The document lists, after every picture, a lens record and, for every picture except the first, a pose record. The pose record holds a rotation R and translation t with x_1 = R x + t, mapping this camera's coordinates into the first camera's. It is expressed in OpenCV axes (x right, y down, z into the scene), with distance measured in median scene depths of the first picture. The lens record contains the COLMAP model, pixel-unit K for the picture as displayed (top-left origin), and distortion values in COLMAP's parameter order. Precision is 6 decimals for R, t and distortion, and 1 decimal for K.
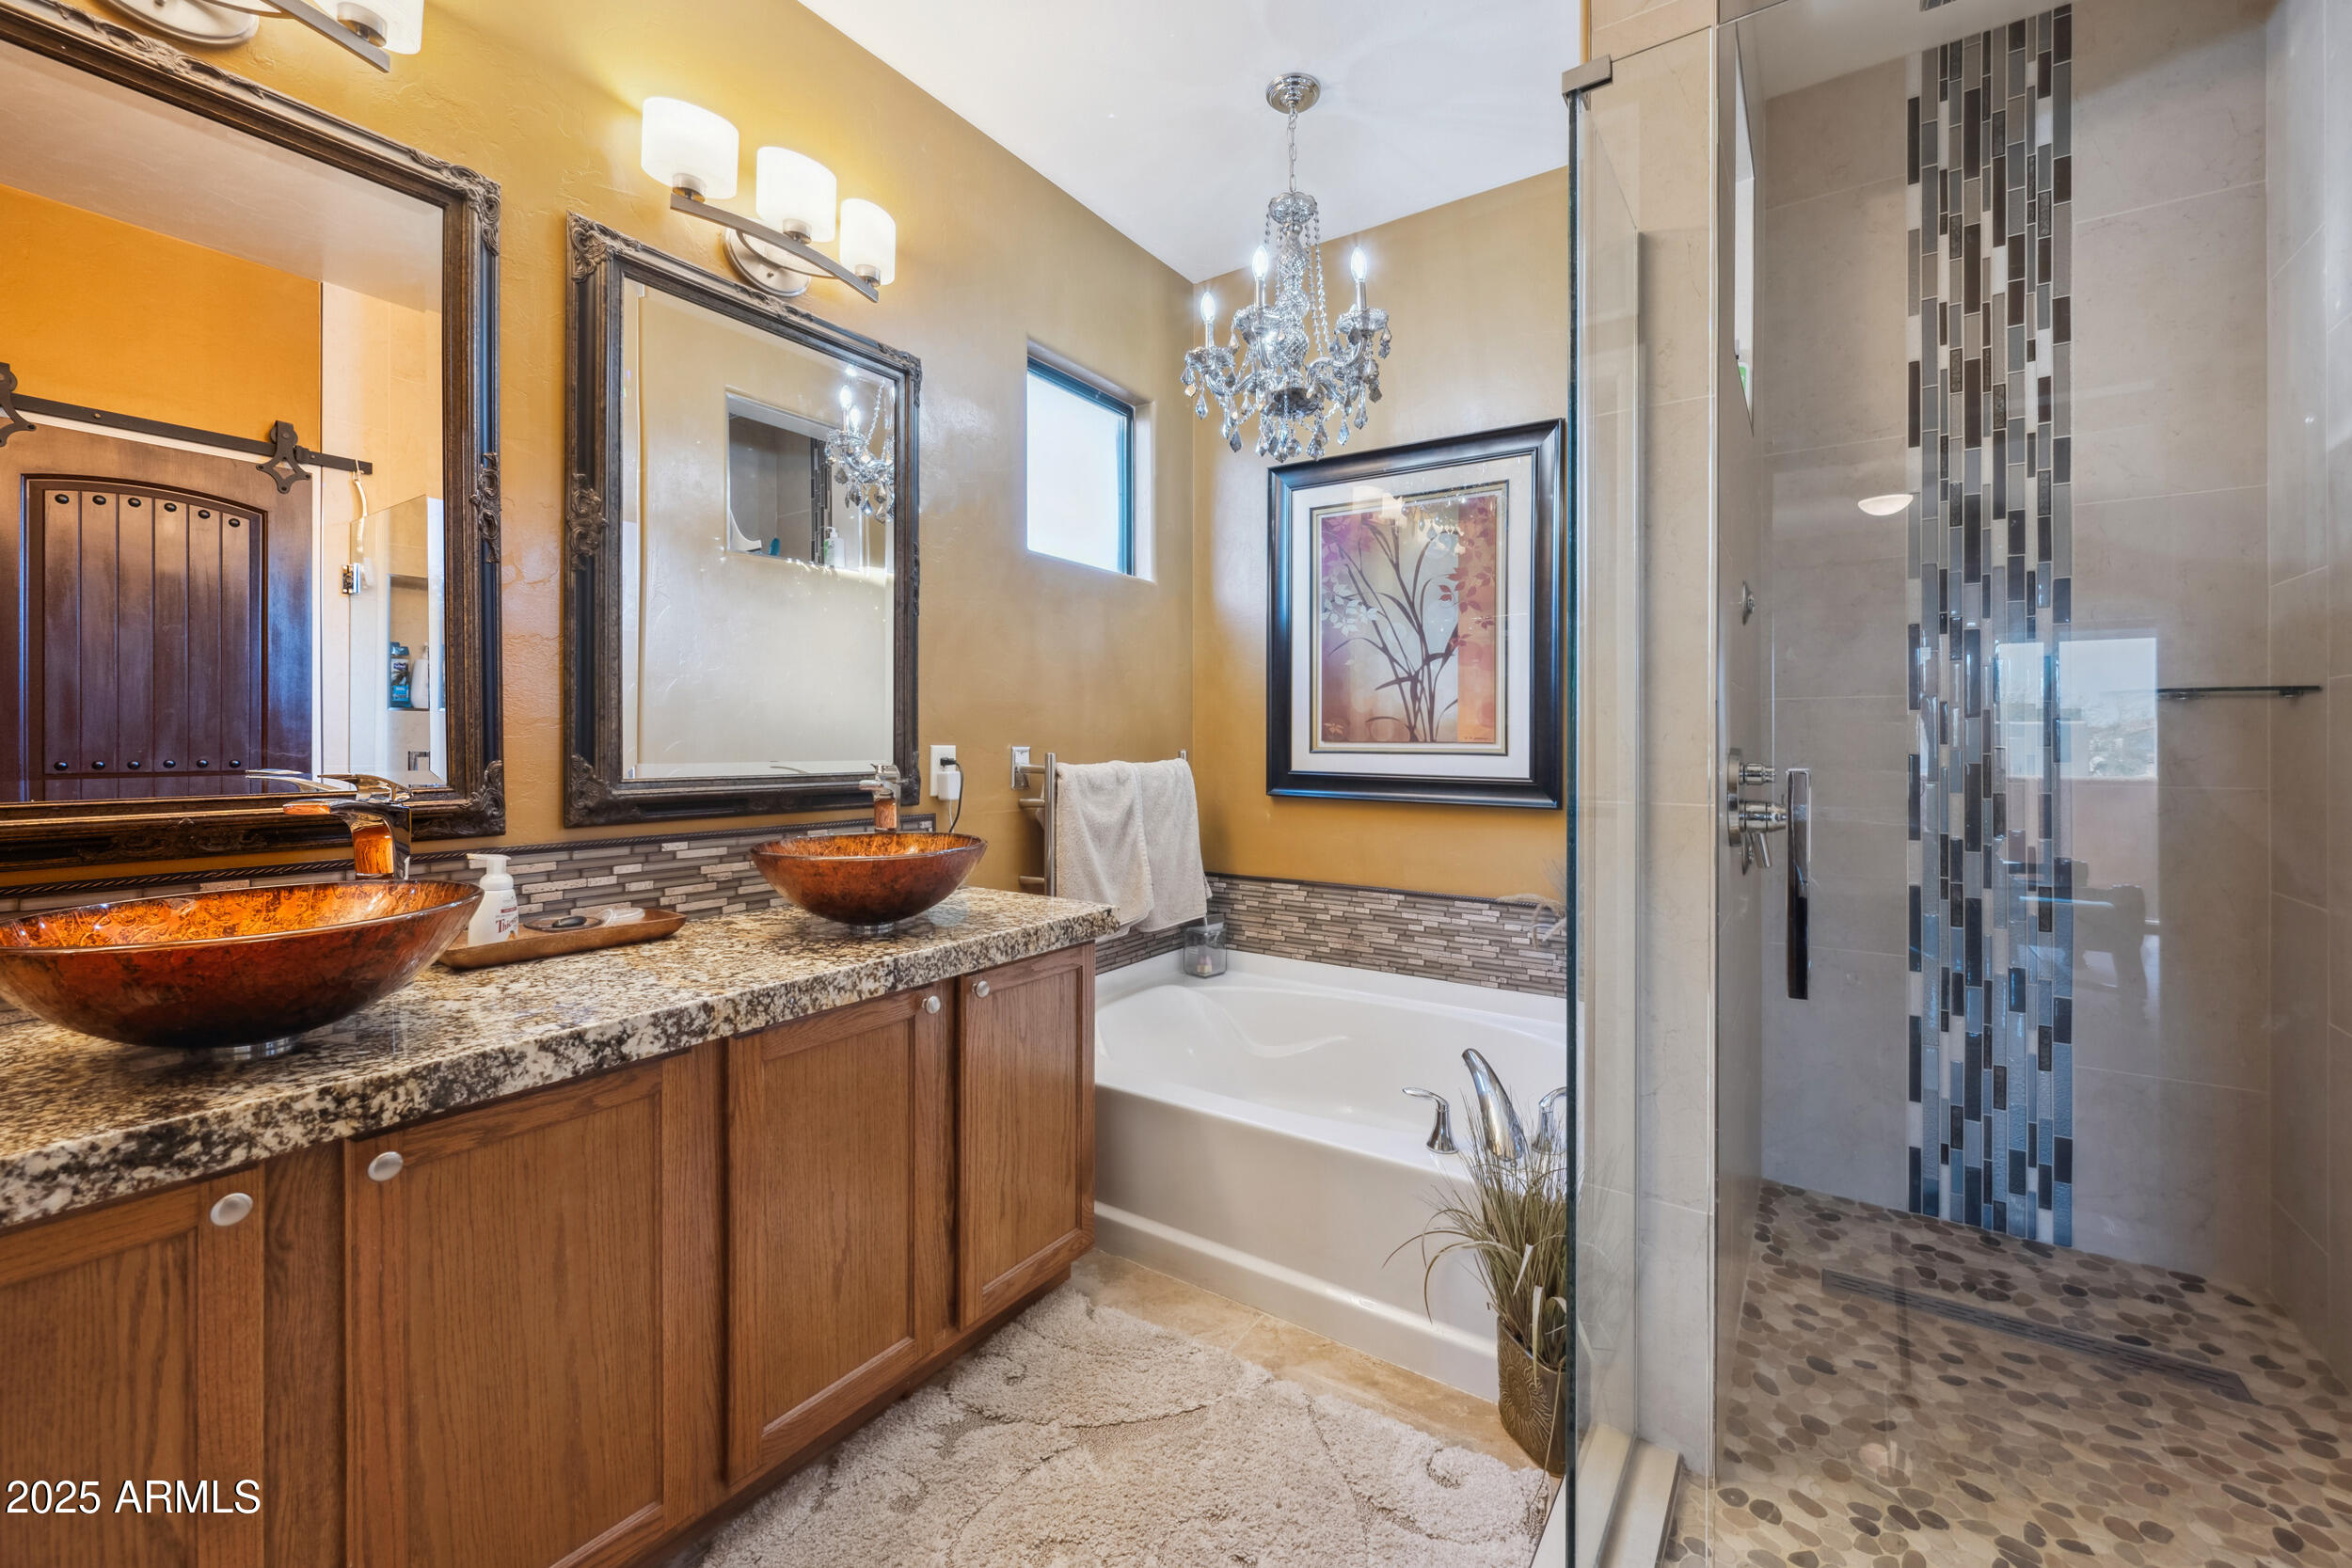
lens RADIAL K [[957.0, 0, 1178.4], [0, 957.0, 746.3], [0, 0, 1]] dist [0.000117, -0.000054]
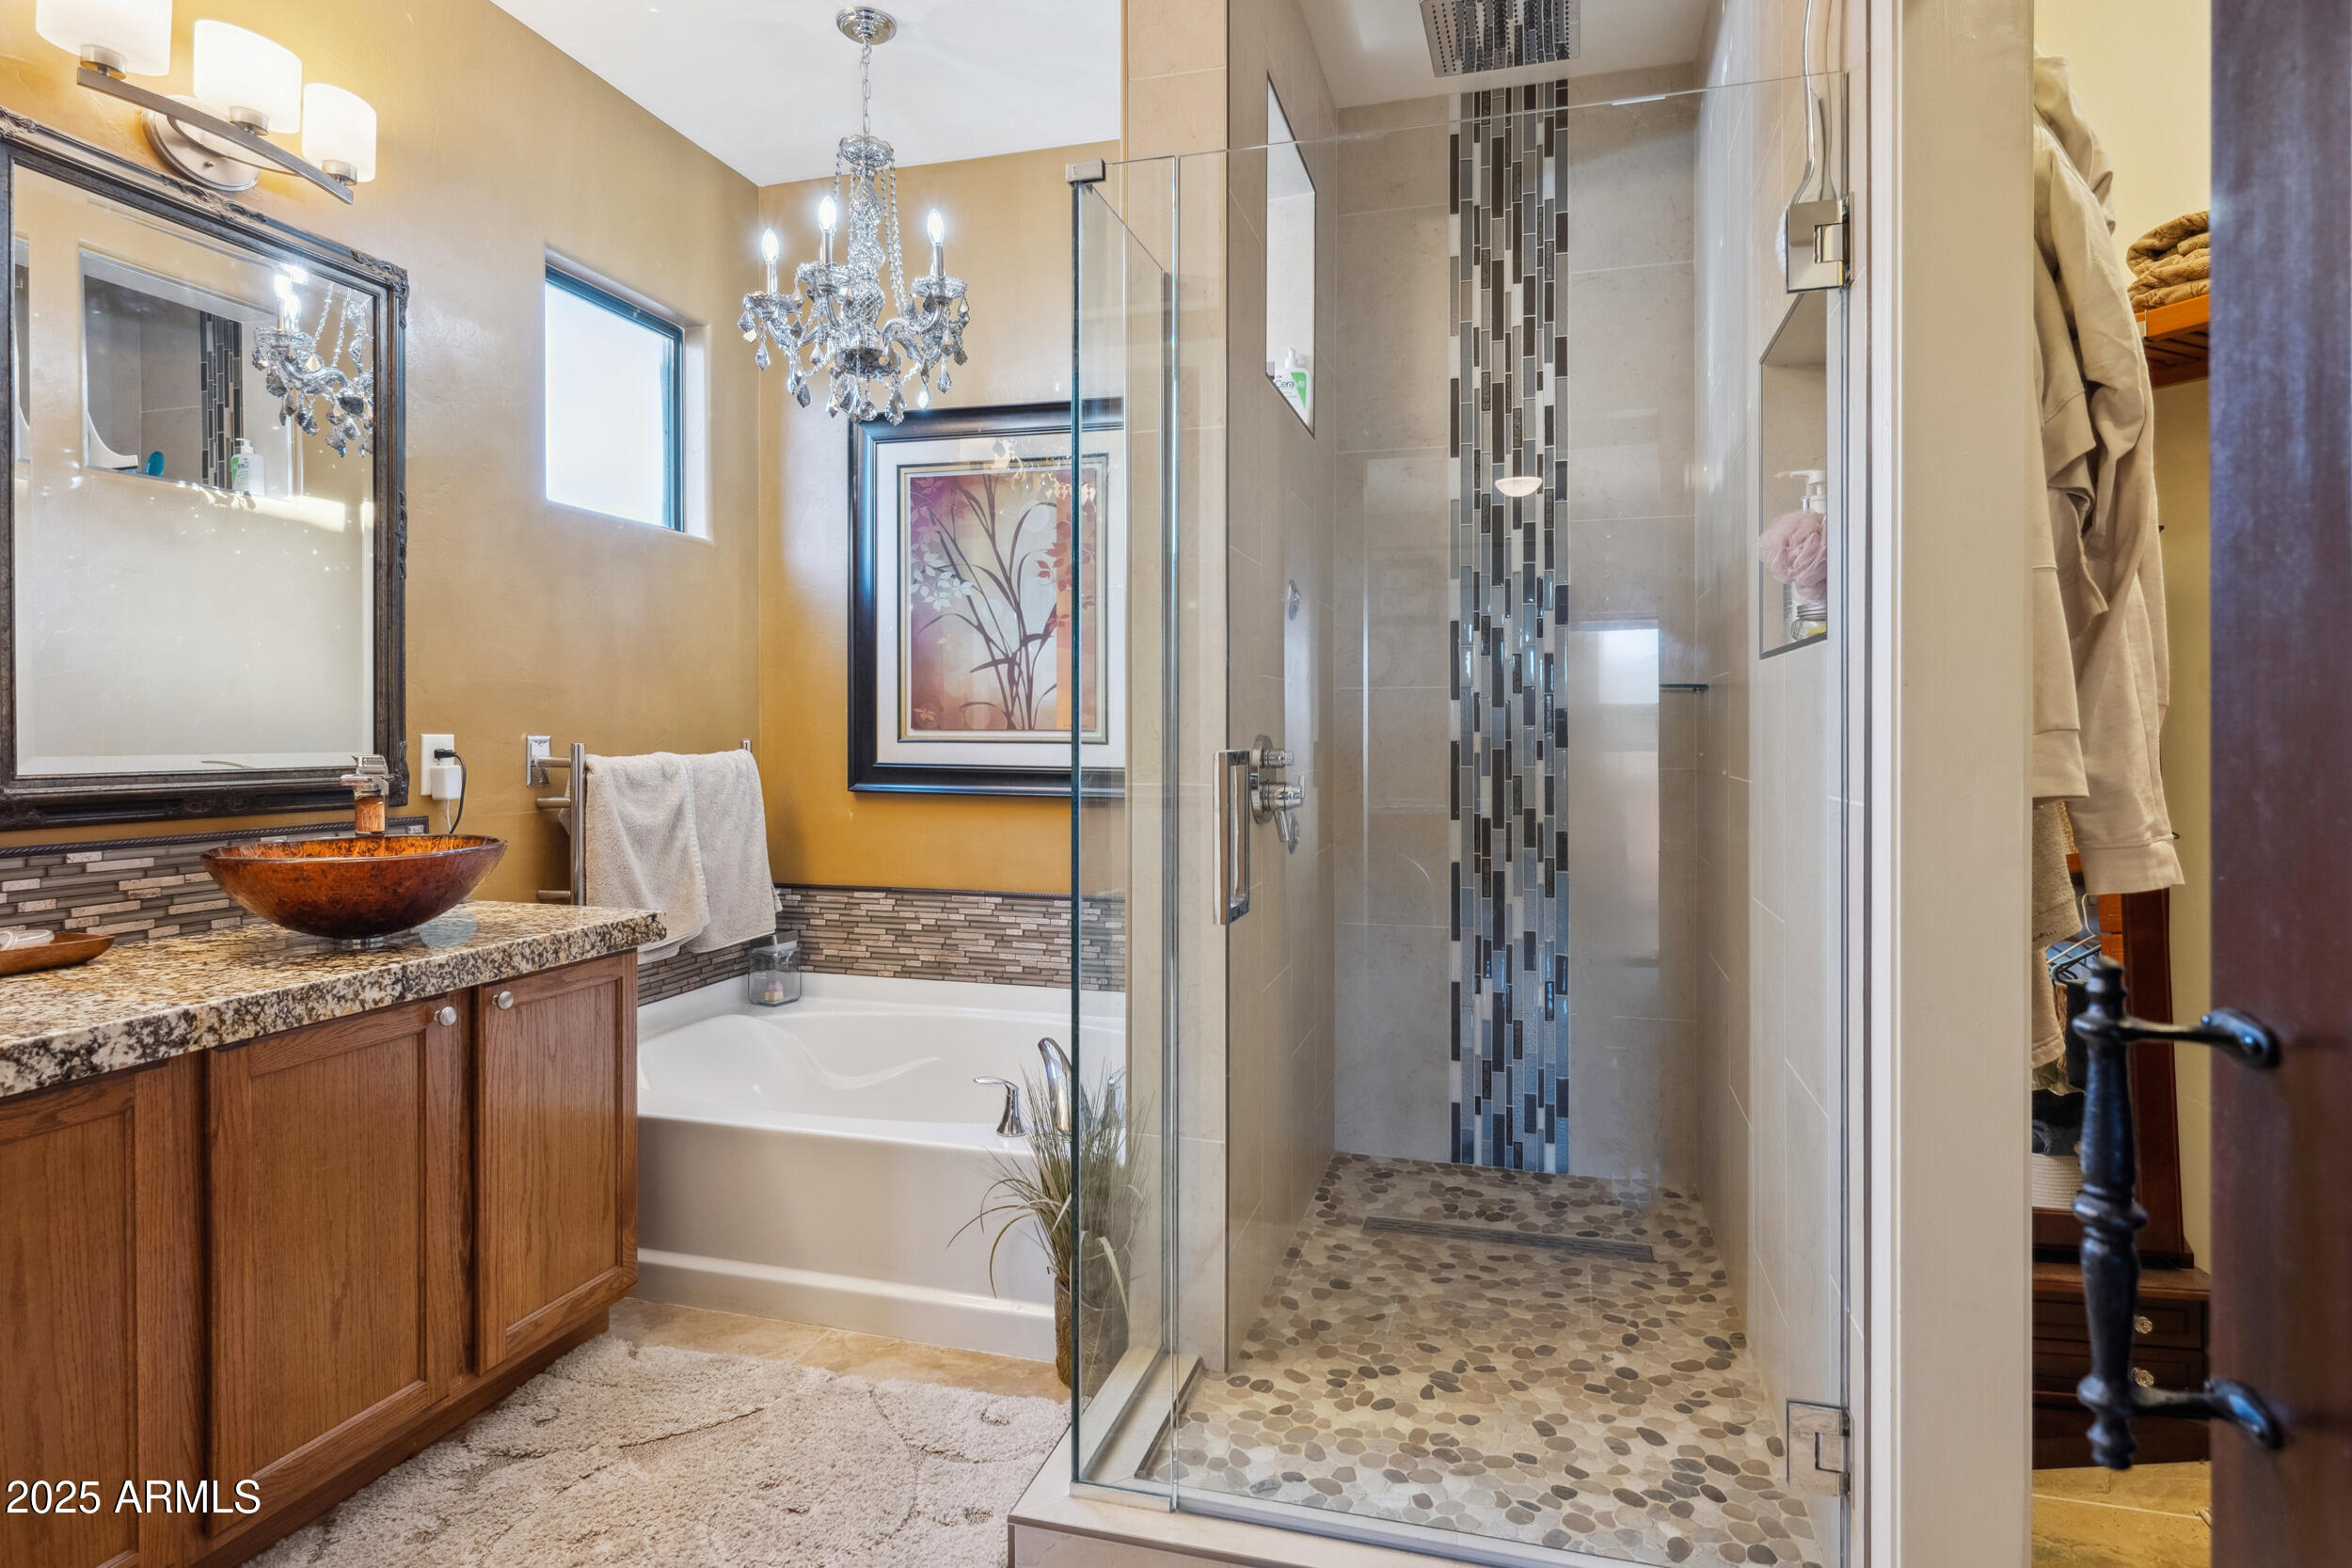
lens RADIAL K [[1266.9, 0, 1180.1], [0, 1266.9, 740.1], [0, 0, 1]] dist [0.000404, 0.000029]
pose [[0.947929, -0.003060, 0.318468, 0.017769], [0.001958, 0.999991, 0.003778, 0.001394], [-0.318476, -0.002957, 0.947926, -0.285930]]
